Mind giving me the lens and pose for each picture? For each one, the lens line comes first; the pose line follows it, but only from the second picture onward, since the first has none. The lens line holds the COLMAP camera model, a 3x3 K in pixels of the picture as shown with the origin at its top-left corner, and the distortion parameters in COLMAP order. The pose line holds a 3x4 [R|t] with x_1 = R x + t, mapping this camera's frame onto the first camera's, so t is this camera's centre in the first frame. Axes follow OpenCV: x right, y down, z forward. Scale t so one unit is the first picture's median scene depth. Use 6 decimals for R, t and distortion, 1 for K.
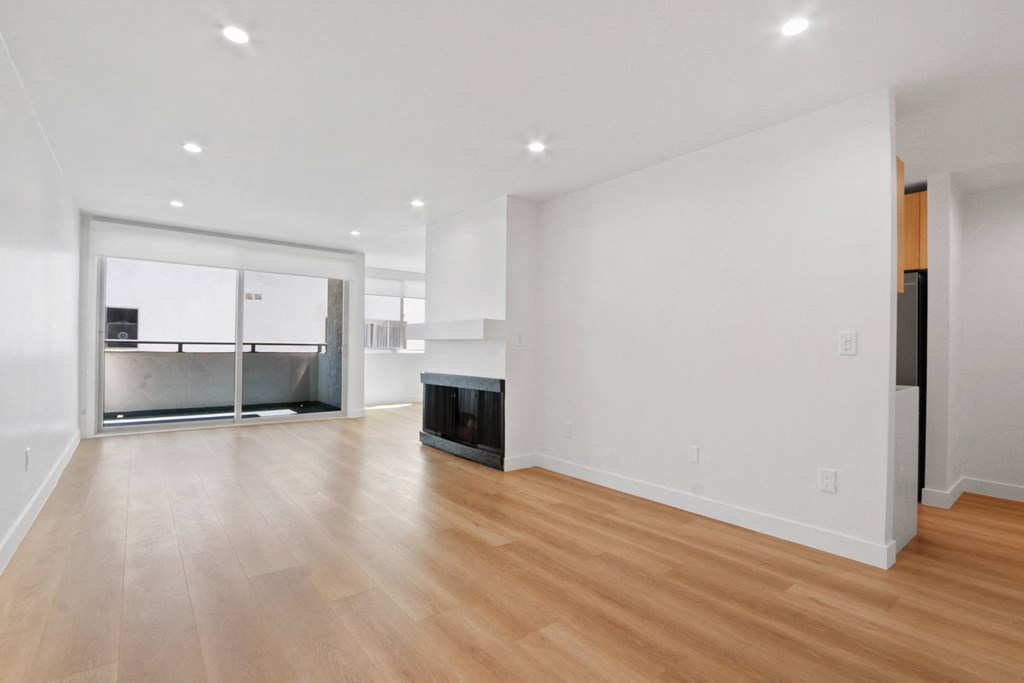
lens RADIAL K [[471.3, 0, 506.3], [0, 471.3, 345.0], [0, 0, 1]] dist [-0.020510, 0.000470]
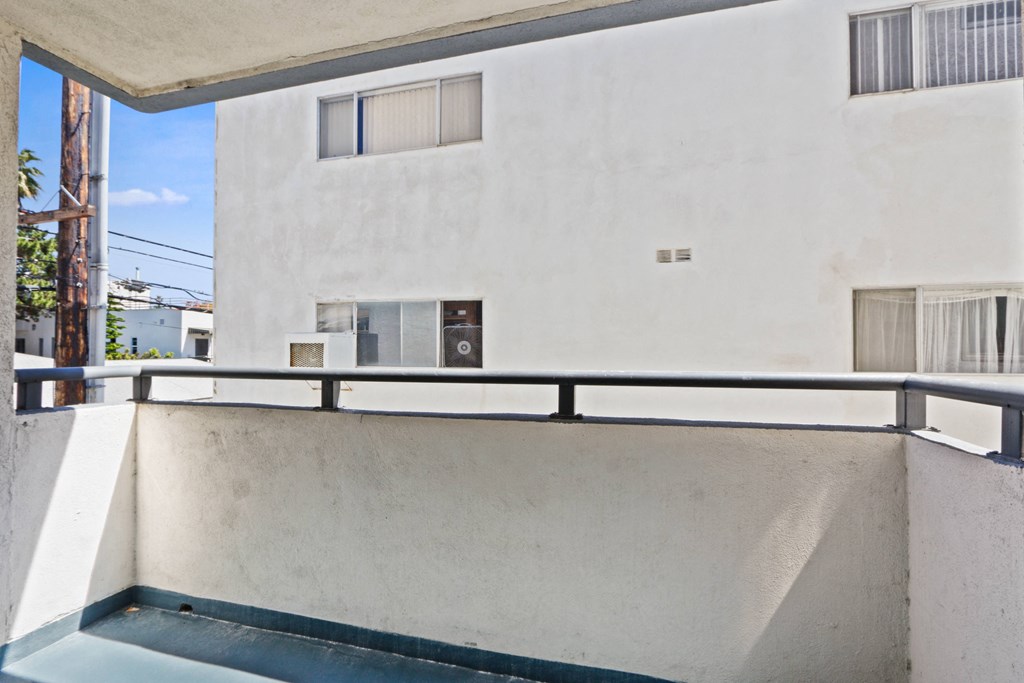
lens RADIAL K [[479.4, 0, 506.6], [0, 479.4, 349.5], [0, 0, 1]] dist [-0.016178, 0.000539]
pose [[0.593955, -0.012400, -0.804403, -0.730218], [0.011744, 0.999908, -0.006743, -0.029183], [0.804412, -0.005442, 0.594046, 1.644187]]
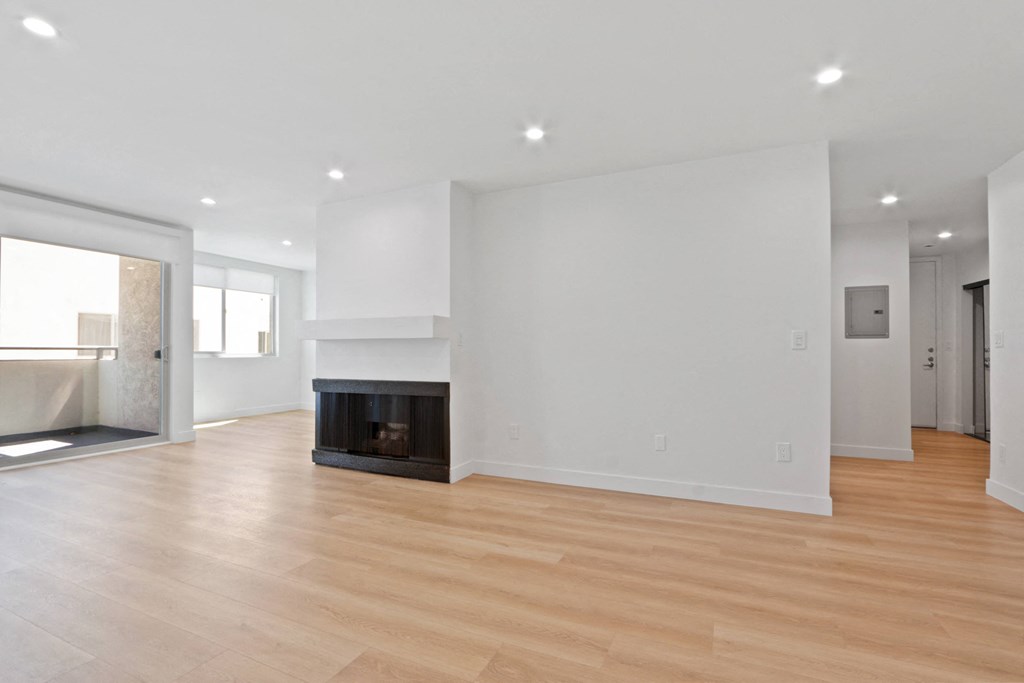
lens RADIAL K [[471.3, 0, 506.3], [0, 471.3, 345.0], [0, 0, 1]] dist [-0.020510, 0.000470]
pose [[0.897393, -0.009576, 0.441128, -0.305295], [0.010095, 0.999948, 0.001171, 0.000684], [-0.441116, 0.003402, 0.897444, 0.132491]]
